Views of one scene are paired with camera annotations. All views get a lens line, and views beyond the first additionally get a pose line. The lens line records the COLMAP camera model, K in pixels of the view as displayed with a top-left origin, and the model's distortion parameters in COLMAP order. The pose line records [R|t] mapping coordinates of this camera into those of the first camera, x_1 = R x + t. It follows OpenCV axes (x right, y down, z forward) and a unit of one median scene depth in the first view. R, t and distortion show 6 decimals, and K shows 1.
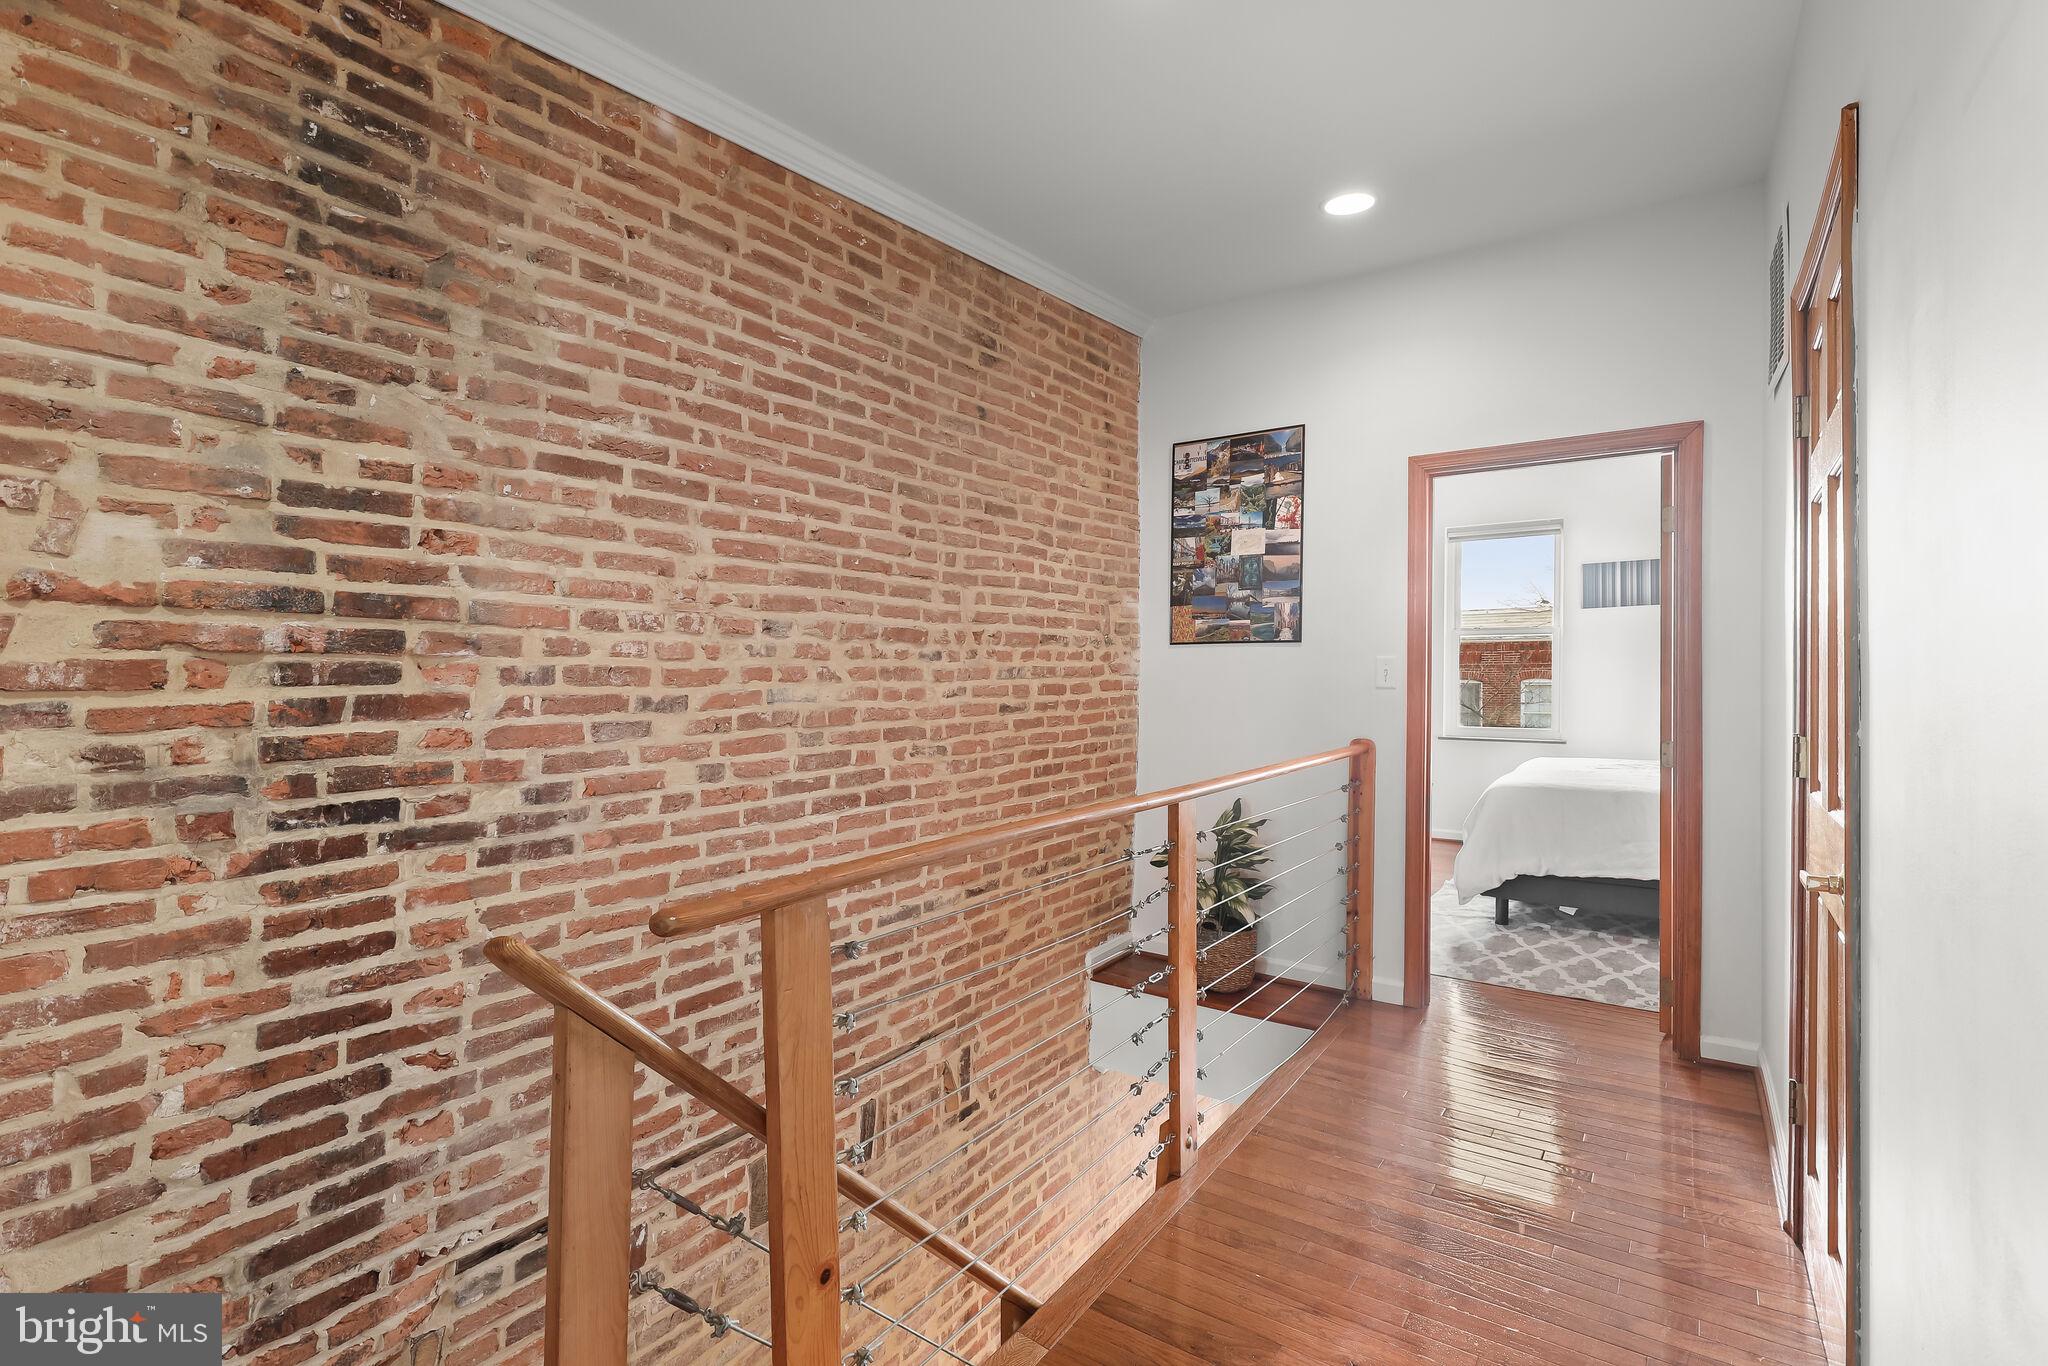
lens RADIAL K [[945.5, 0, 1026.6], [0, 945.5, 676.8], [0, 0, 1]] dist [-0.002388, 0.001822]
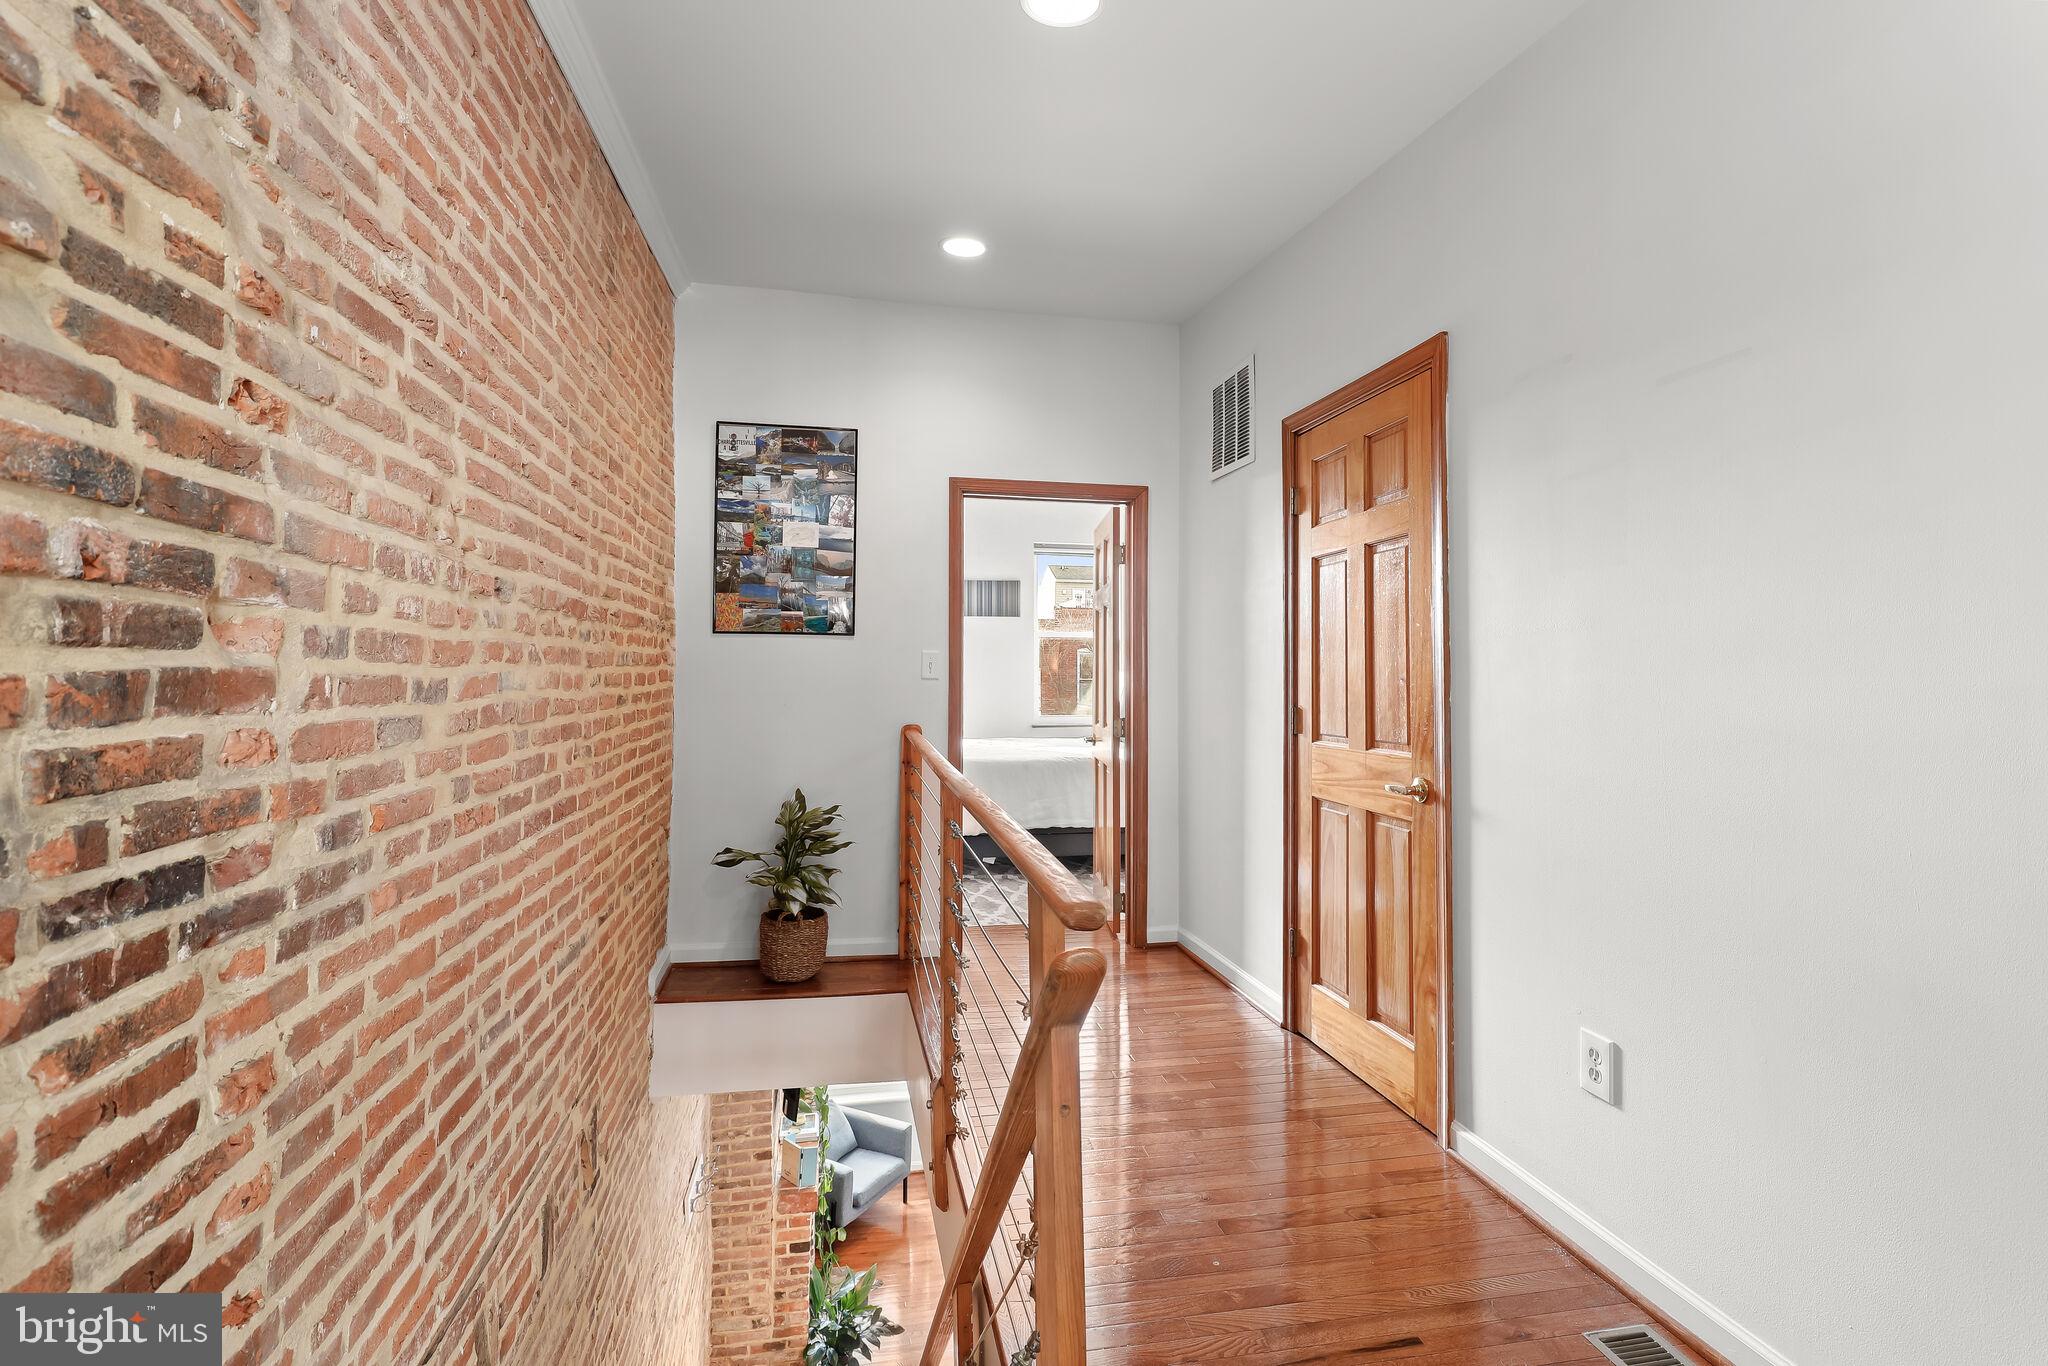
lens RADIAL K [[945.5, 0, 1014.6], [0, 945.5, 684.3], [0, 0, 1]] dist [-0.002388, 0.001822]
pose [[0.707392, -0.000500, 0.706822, -0.370943], [-0.005961, 0.999960, 0.006673, 0.011125], [-0.706797, -0.008934, 0.707360, 0.141827]]
